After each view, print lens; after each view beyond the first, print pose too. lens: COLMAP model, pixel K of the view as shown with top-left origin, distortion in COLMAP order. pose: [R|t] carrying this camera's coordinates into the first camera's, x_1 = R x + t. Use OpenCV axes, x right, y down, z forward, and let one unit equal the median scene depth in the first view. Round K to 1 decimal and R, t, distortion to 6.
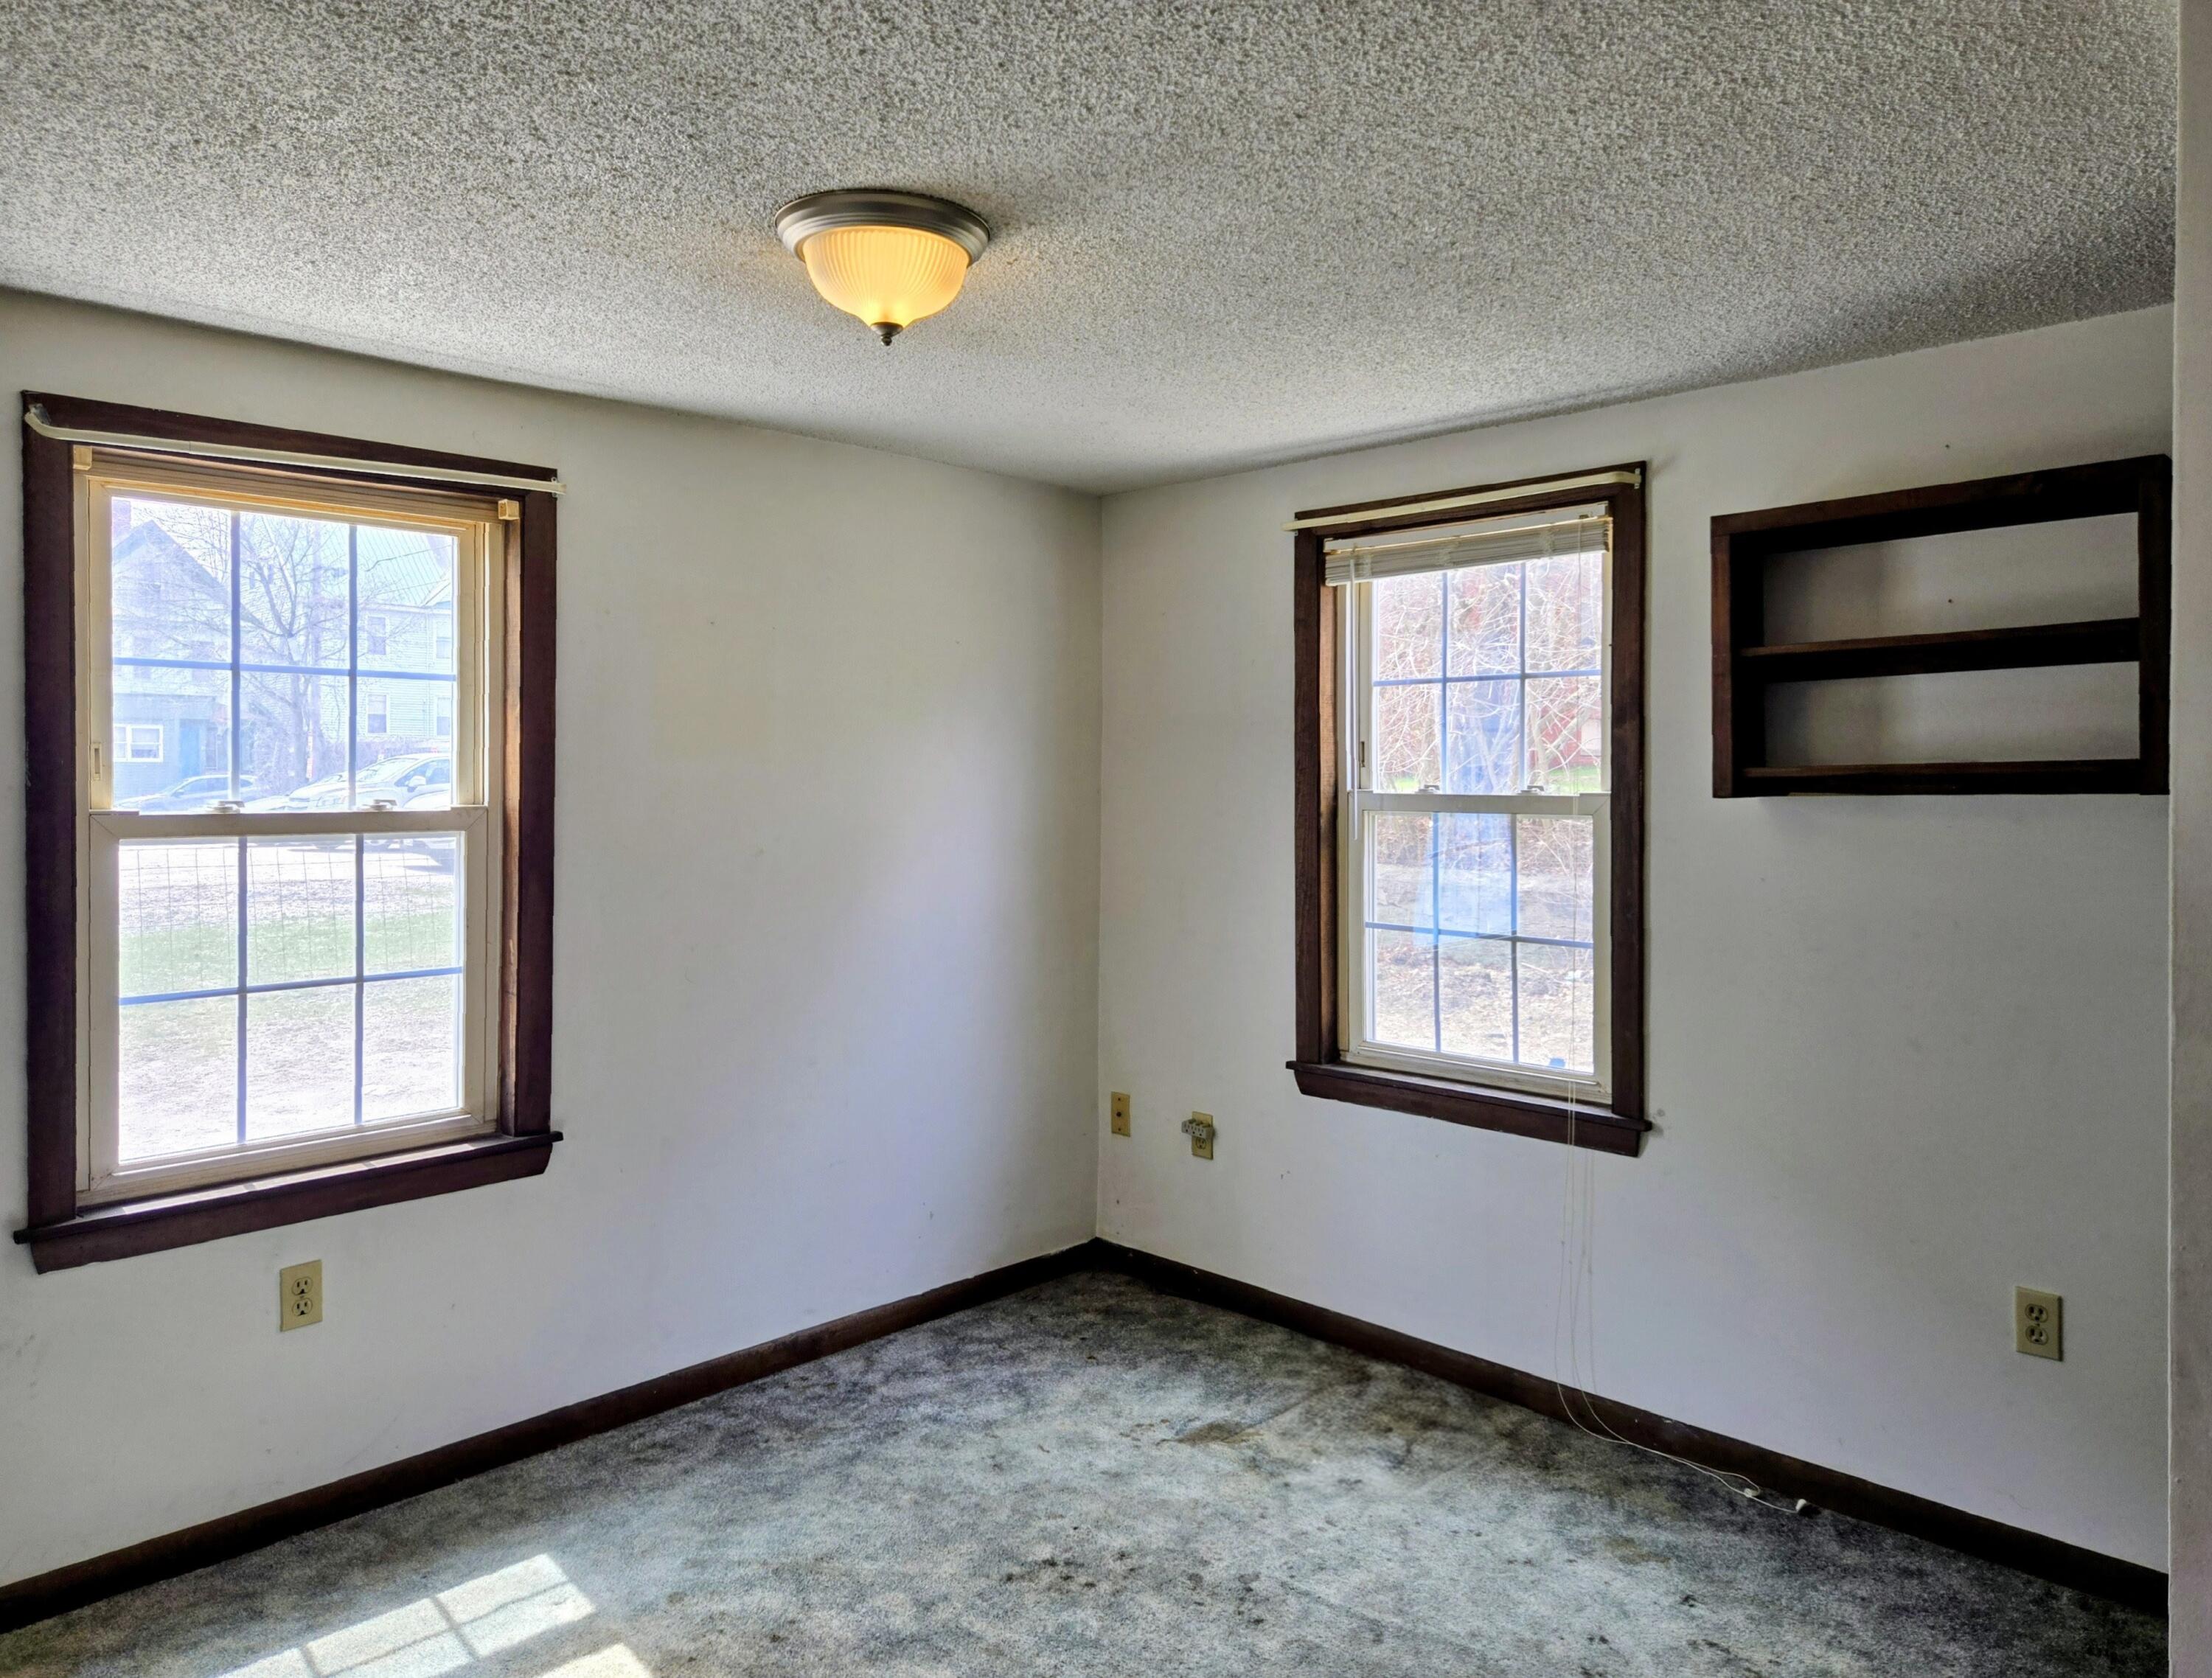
lens RADIAL K [[1534.7, 0, 1104.1], [0, 1534.7, 799.6], [0, 0, 1]] dist [0.024473, 0.000518]
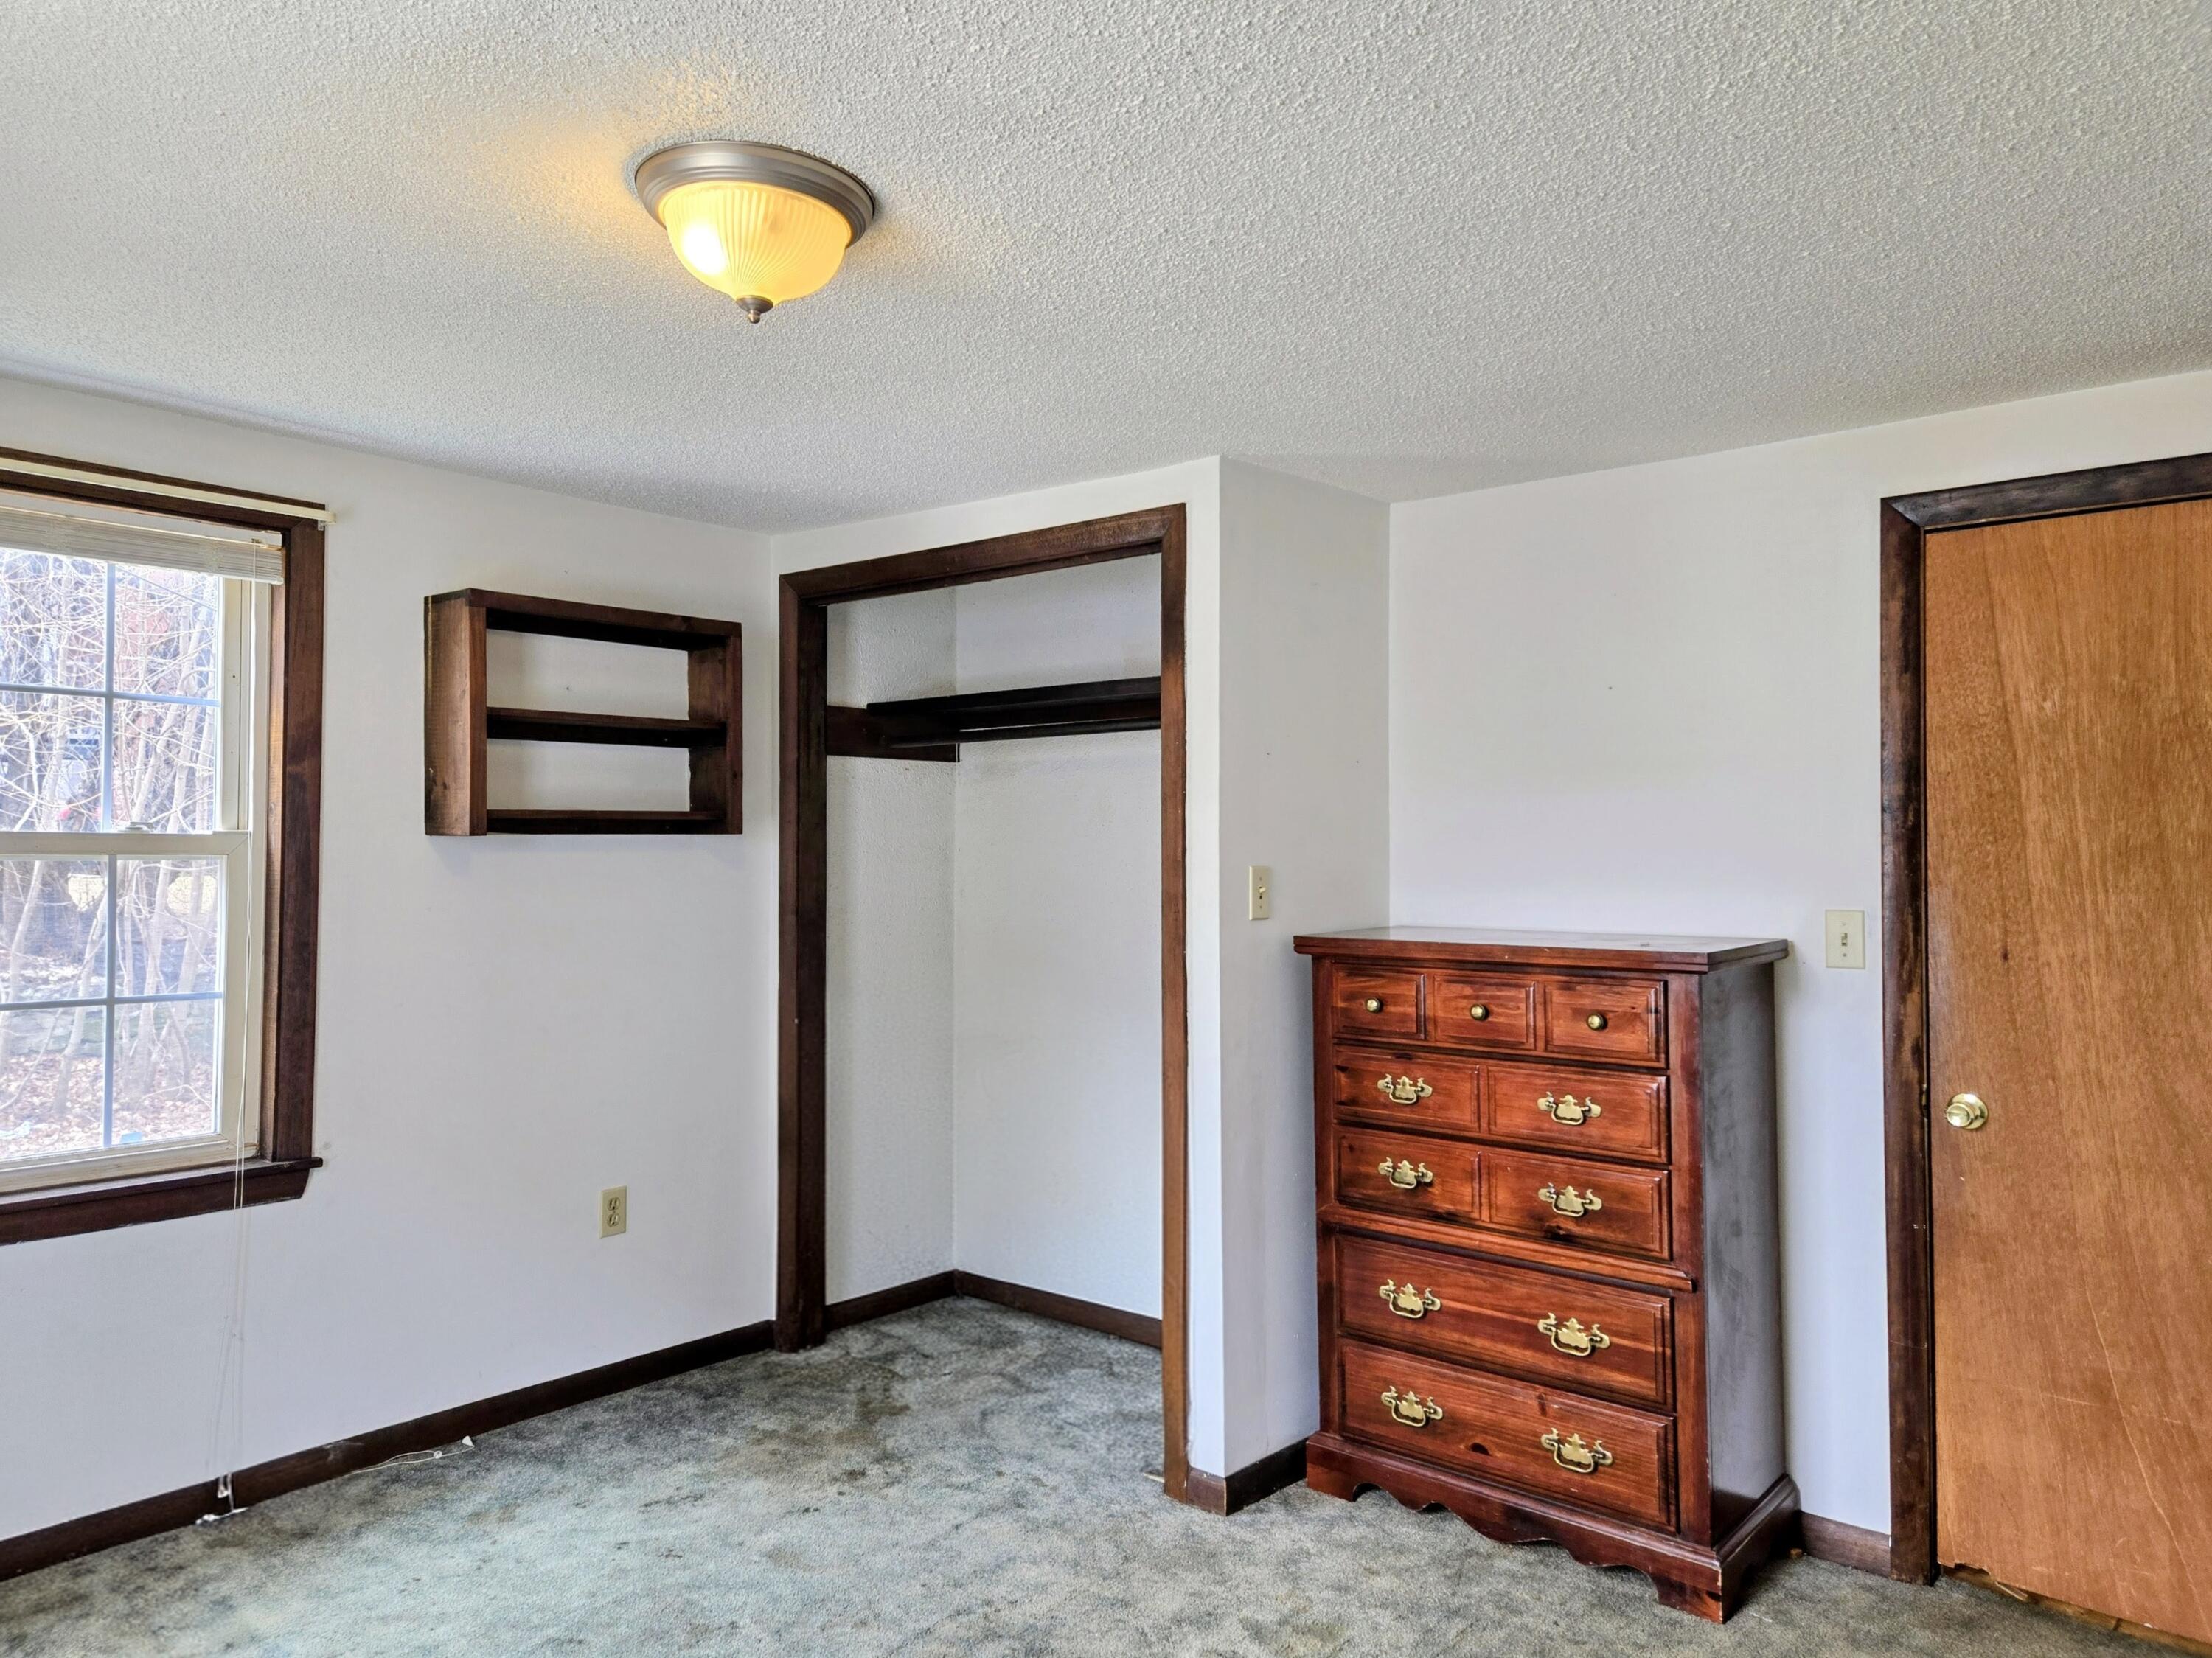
lens RADIAL K [[1499.3, 0, 1106.0], [0, 1499.3, 829.0], [0, 0, 1]] dist [0.000173, 0.000352]
pose [[-0.077030, 0.011539, 0.996962, -0.747218], [0.010950, 0.999883, -0.010727, 0.011611], [-0.996969, 0.010090, -0.077147, 0.627074]]
